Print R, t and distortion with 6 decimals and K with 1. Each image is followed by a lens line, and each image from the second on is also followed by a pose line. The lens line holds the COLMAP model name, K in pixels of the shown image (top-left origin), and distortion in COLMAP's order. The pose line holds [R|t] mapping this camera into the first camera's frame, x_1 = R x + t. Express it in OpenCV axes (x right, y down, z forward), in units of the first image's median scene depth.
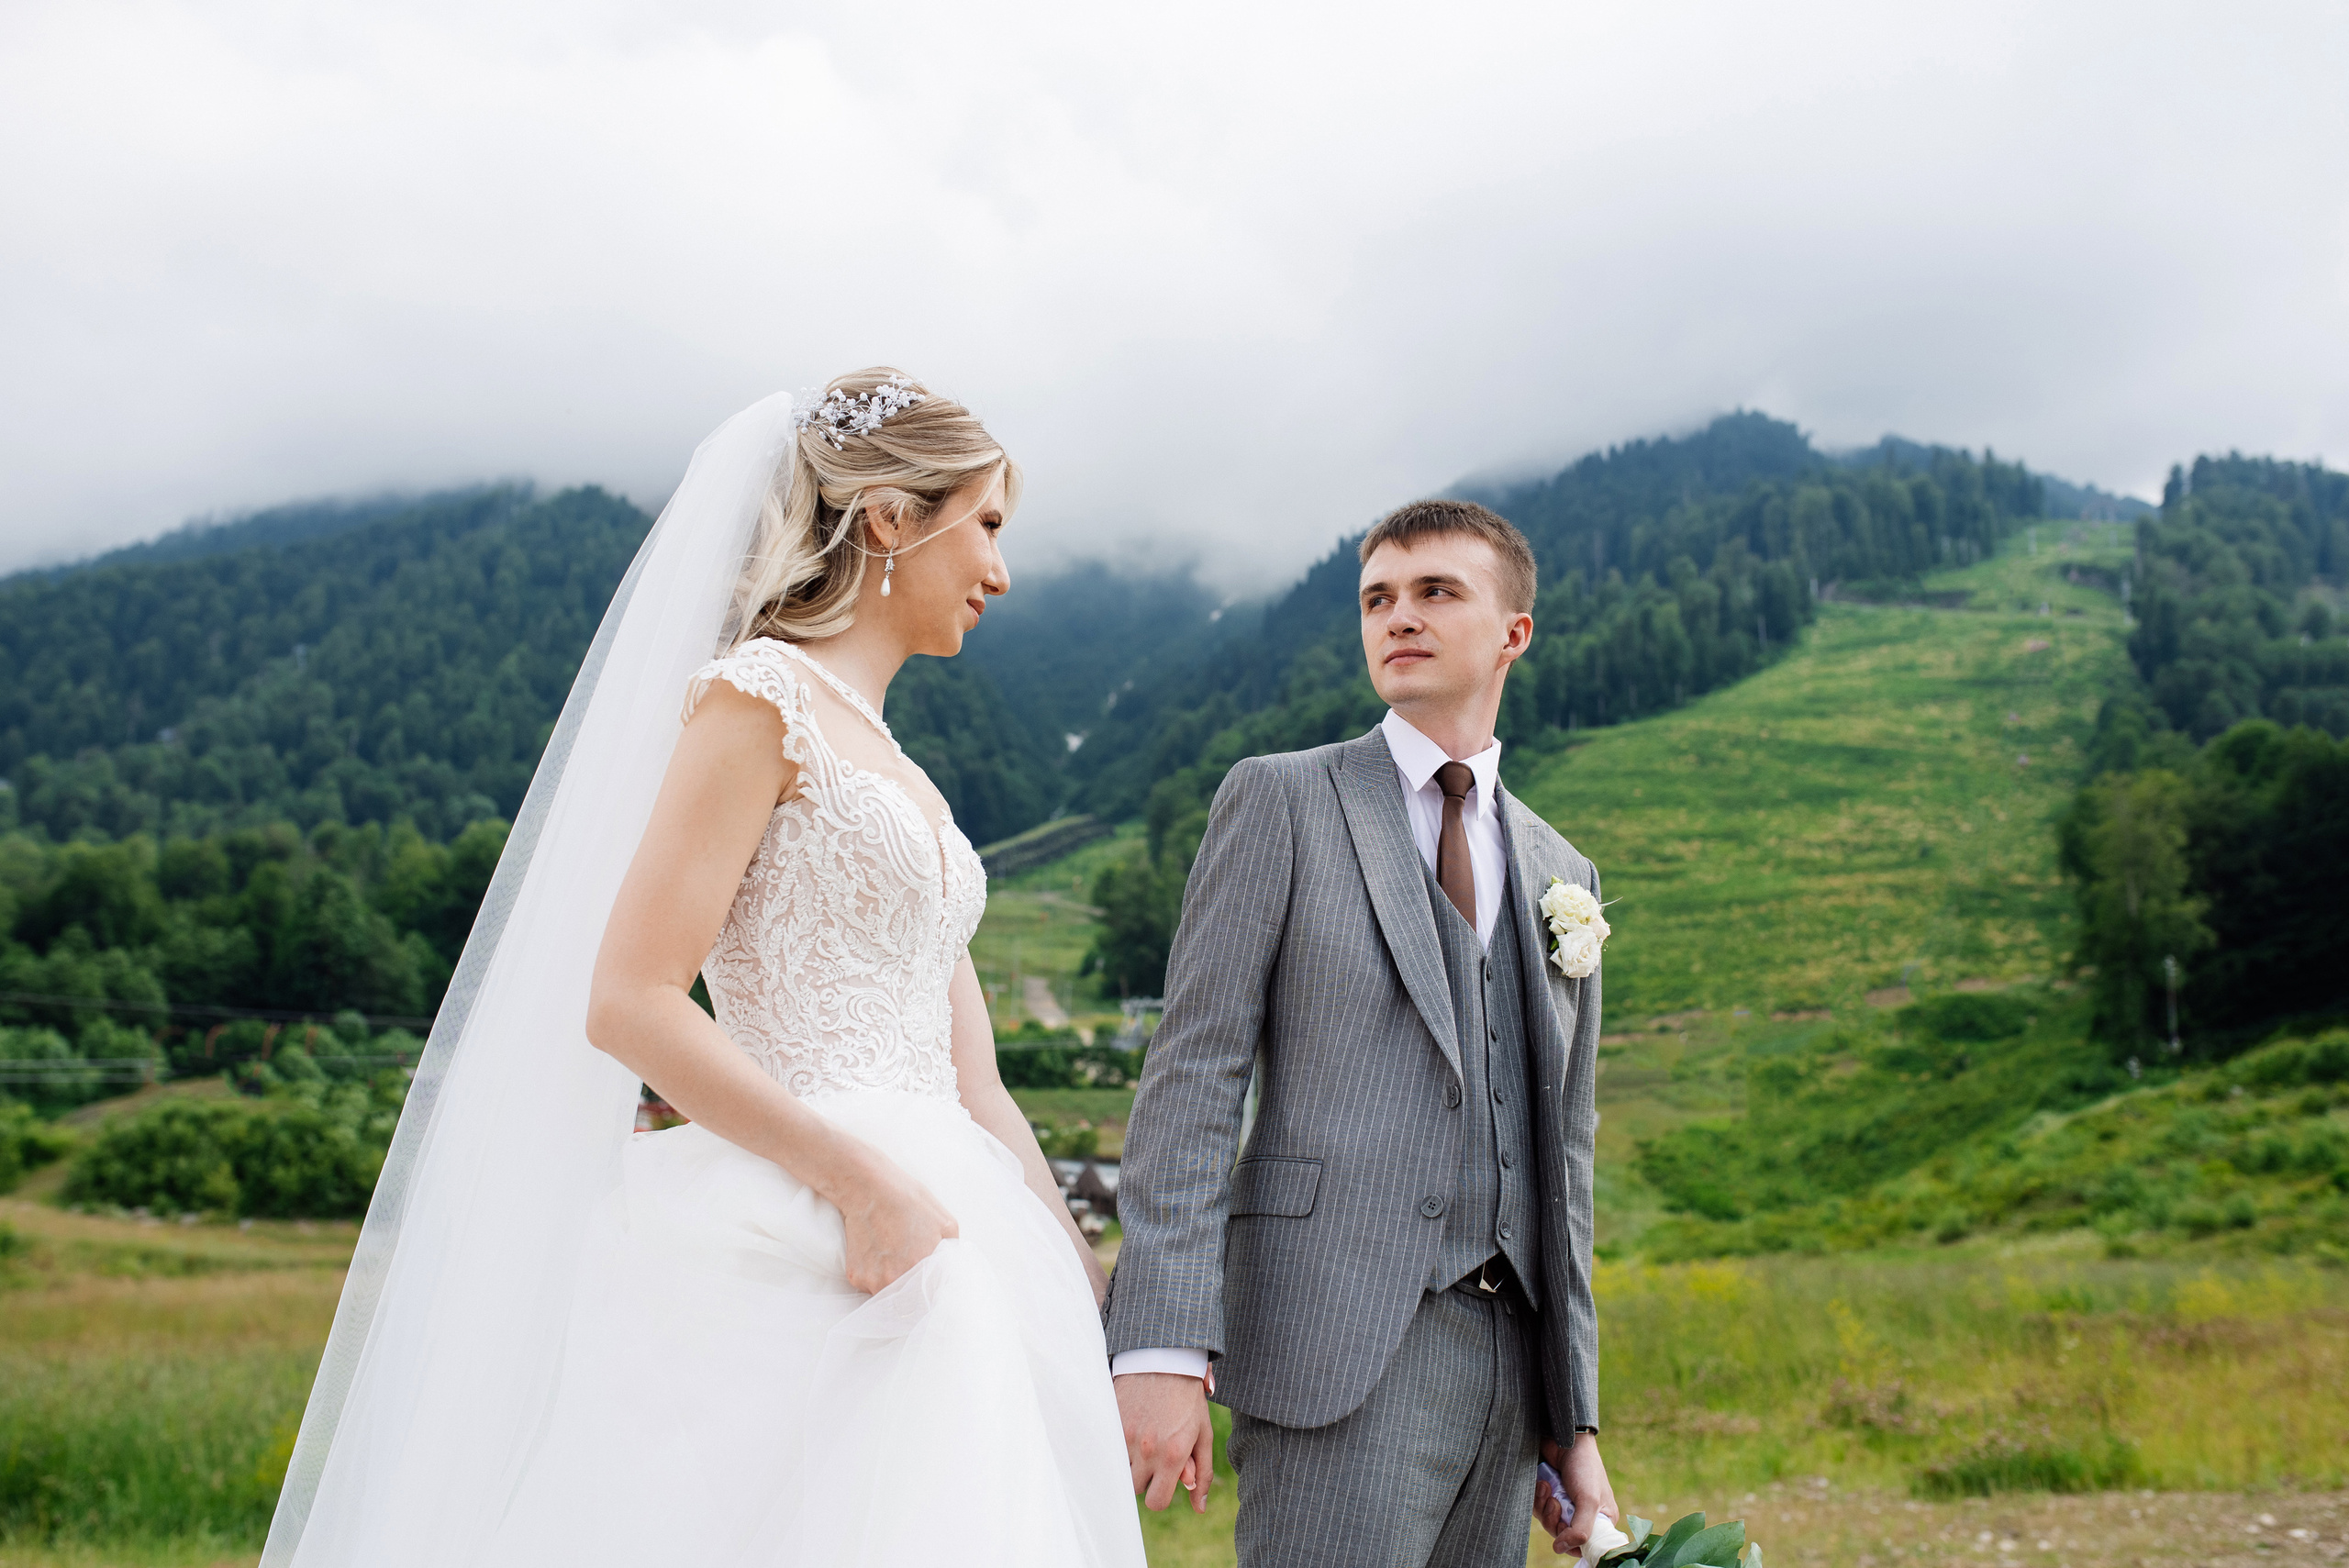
lens RADIAL K [[2250.8, 0, 1174.5], [0, 2250.8, 784.0], [0, 0, 1]] dist [-0.058346, 0.097242]
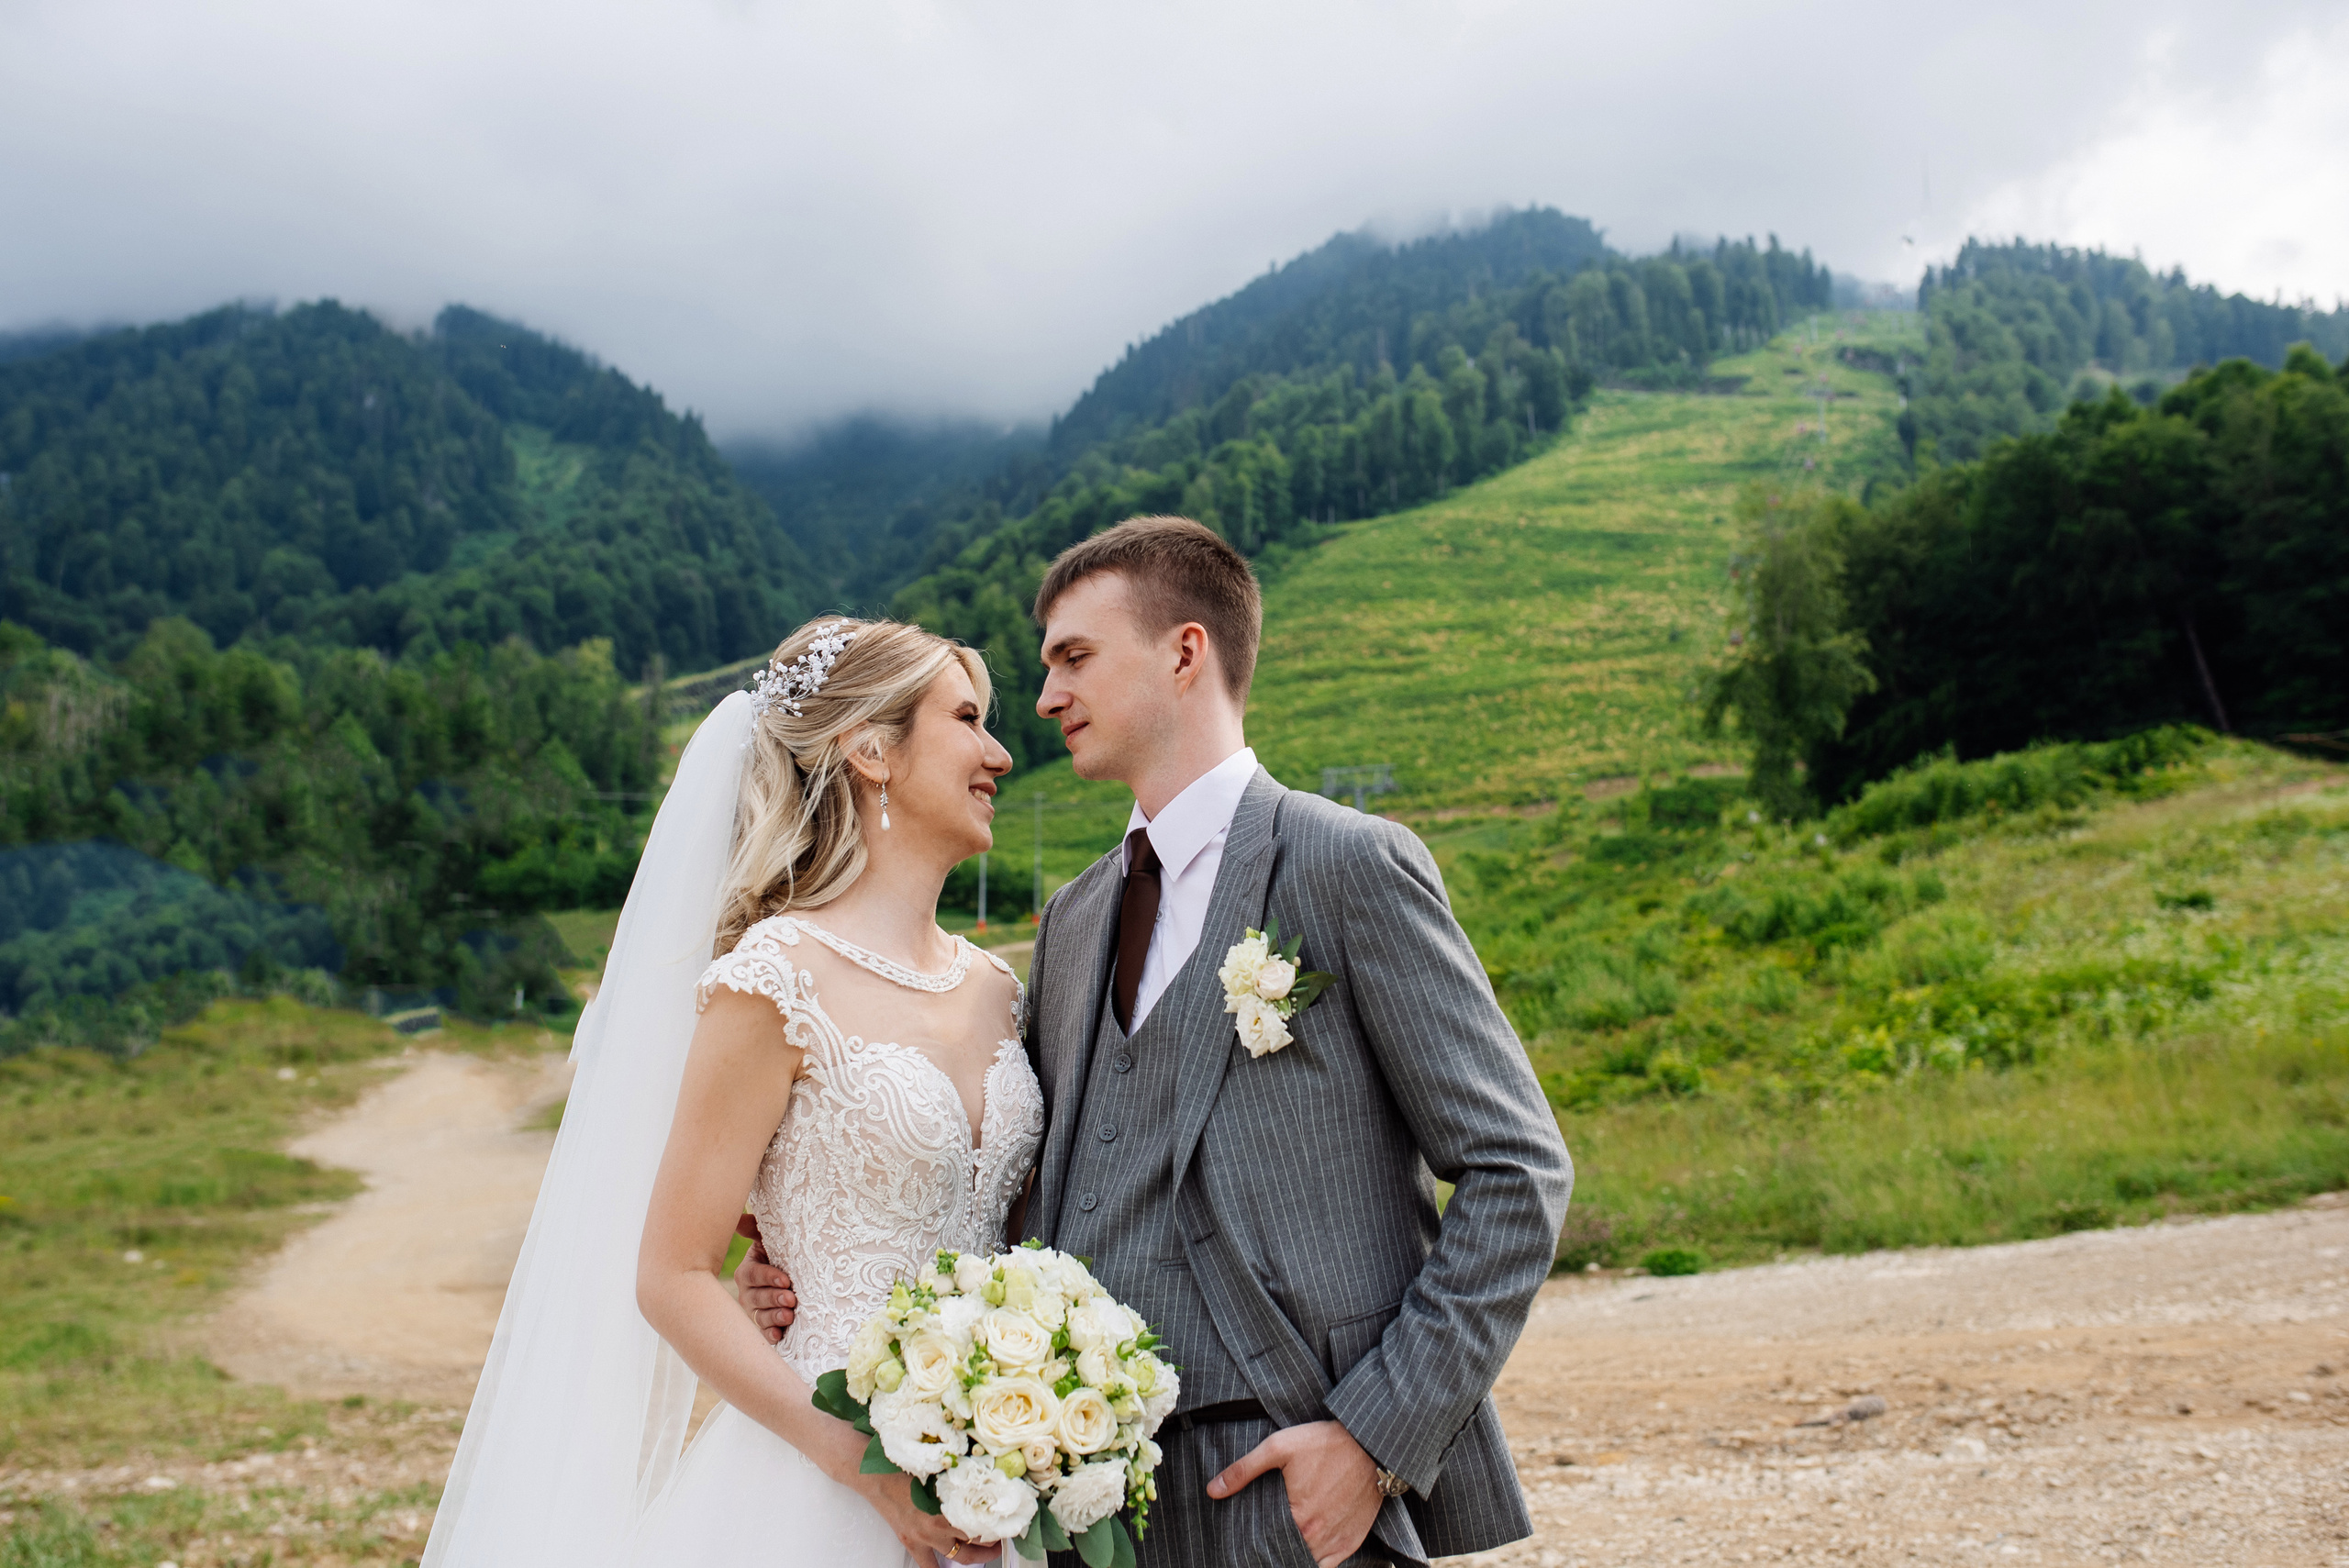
lens RADIAL K [[2250.8, 0, 1174.5], [0, 2250.8, 784.0], [0, 0, 1]] dist [-0.058346, 0.097242]
pose [[0.996808, -0.028810, 0.074463, 0.039283], [0.022987, 0.996695, 0.077919, 0.010457], [-0.076461, -0.075959, 0.994175, 0.051013]]
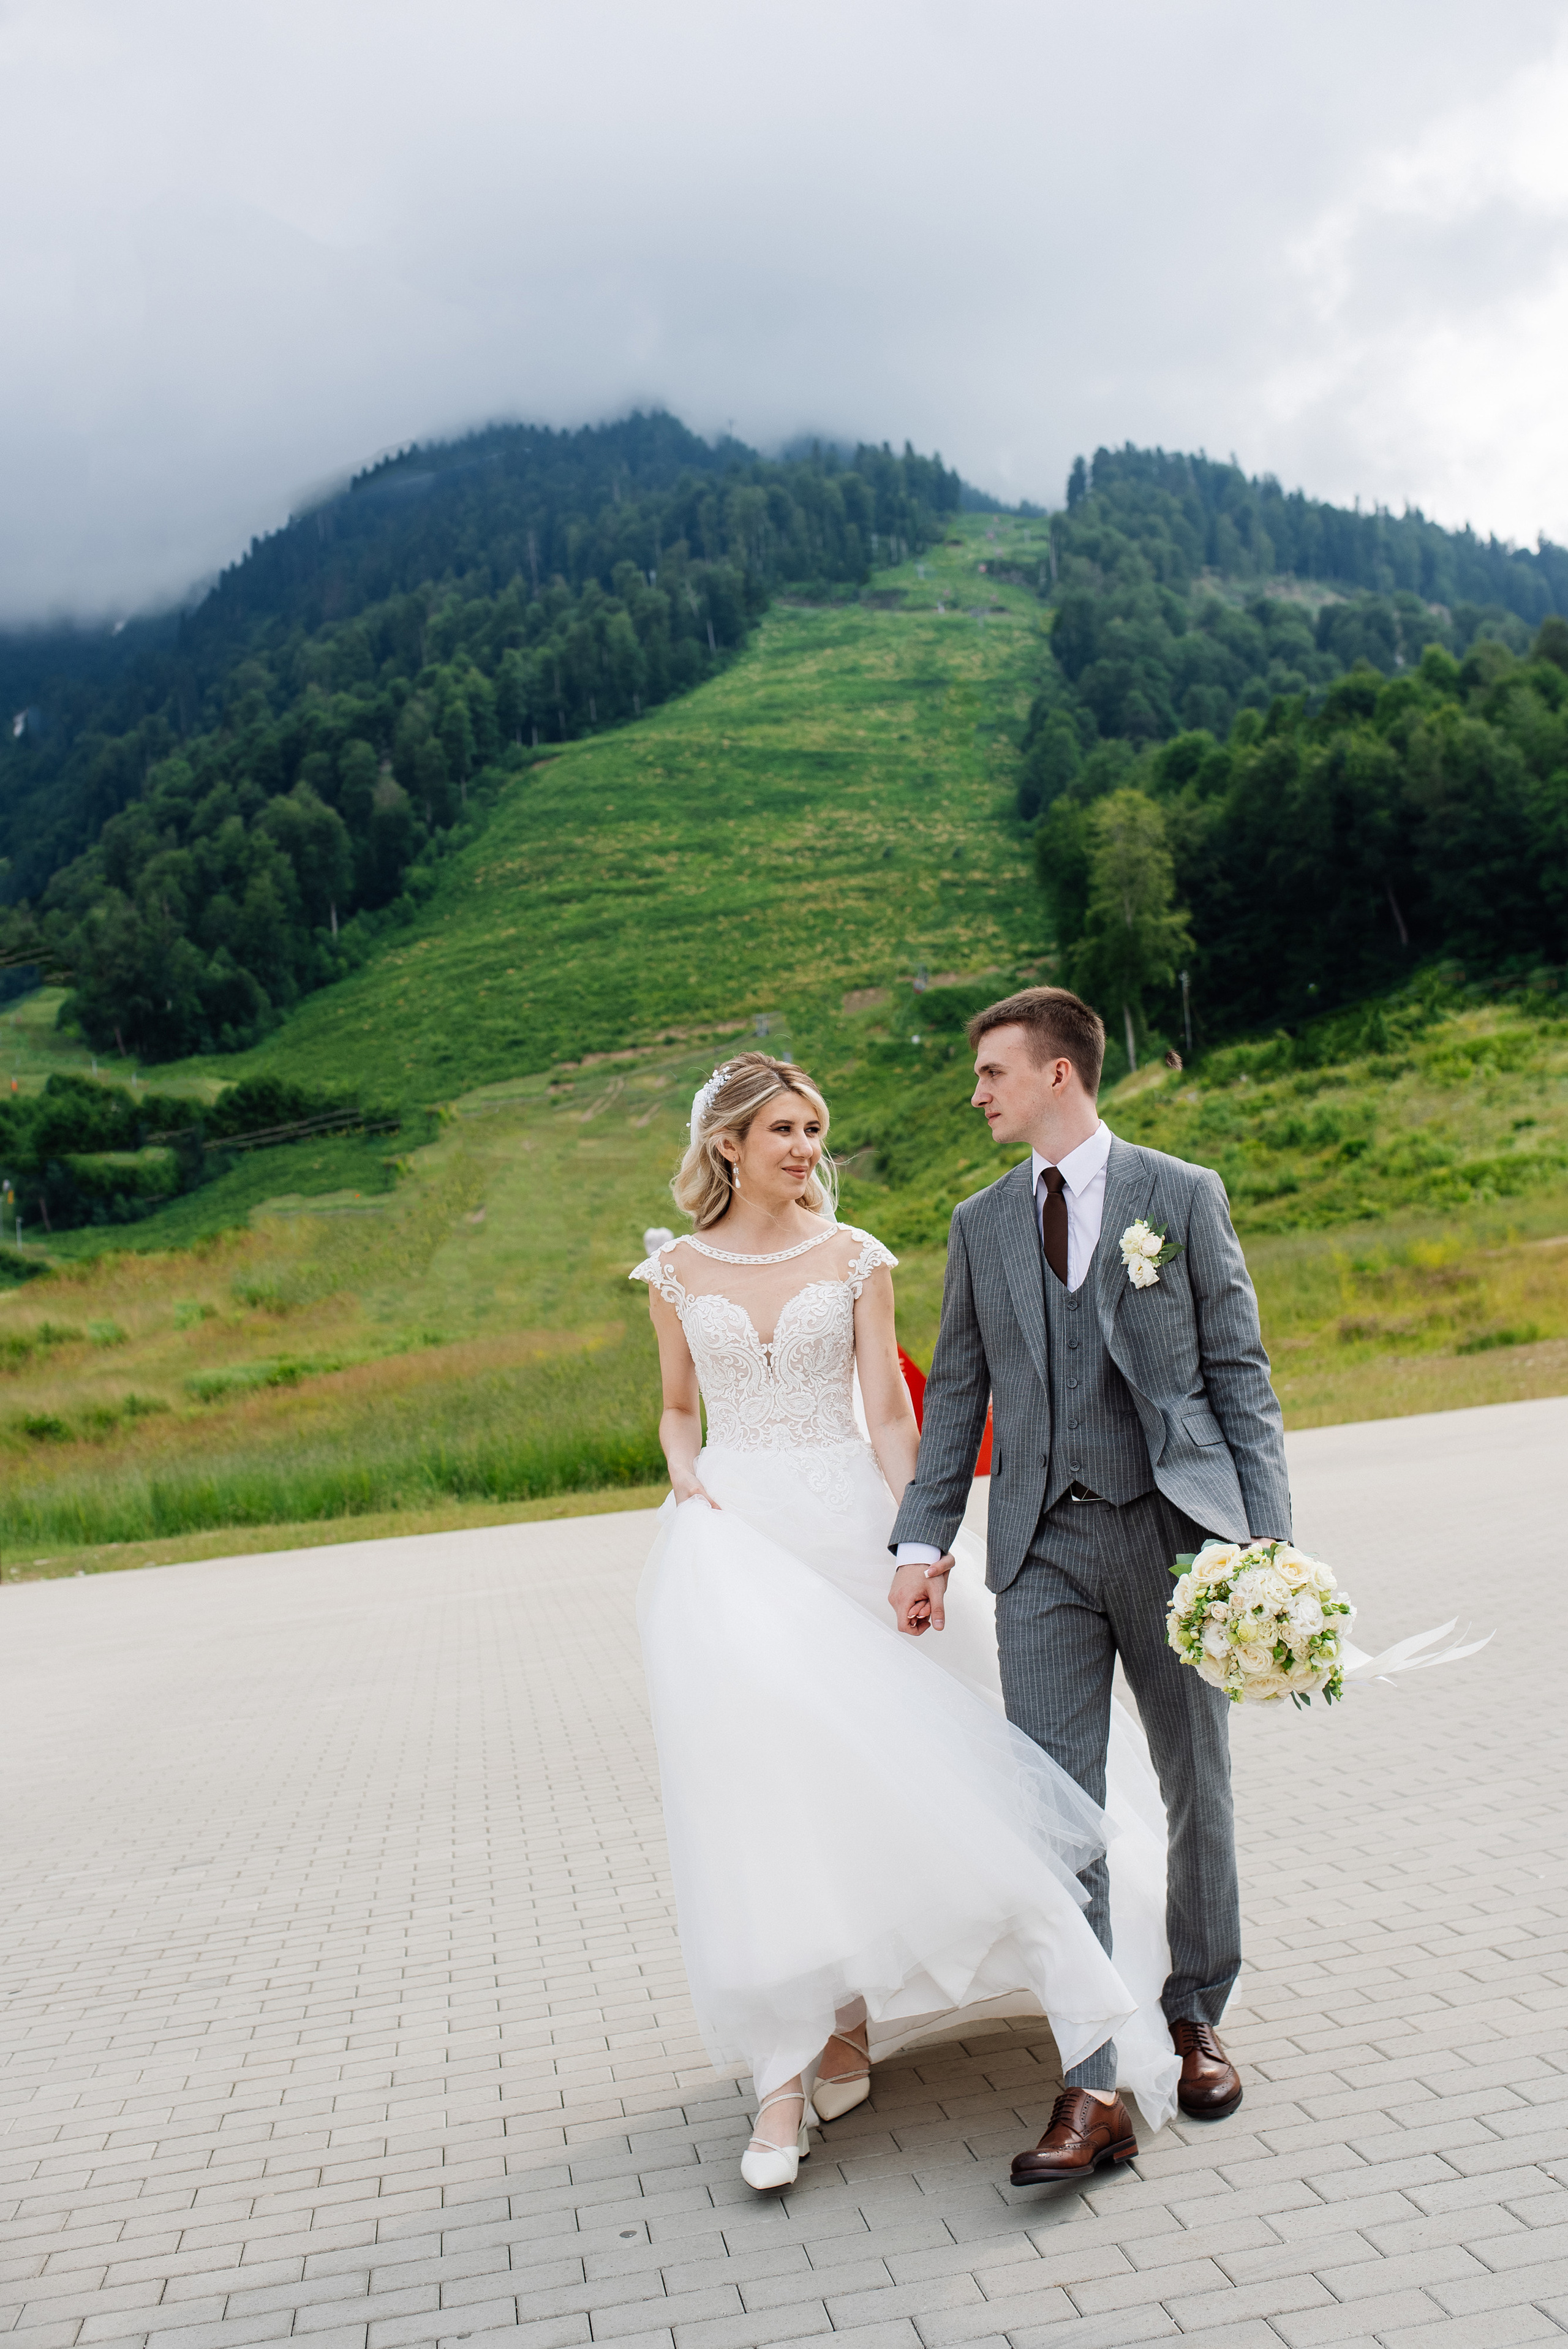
lens RADIAL K [[2303.0, 0, 796.4], [0, 2303.0, 1157.9], [0, 0, 1]] dist [-0.057427, 0.103093]
pose [[0.953009, -0.092622, 0.288435, -0.025652], [0.045444, 0.985050, 0.166168, -0.008204], [-0.299513, -0.145252, 0.942971, -0.026703]]
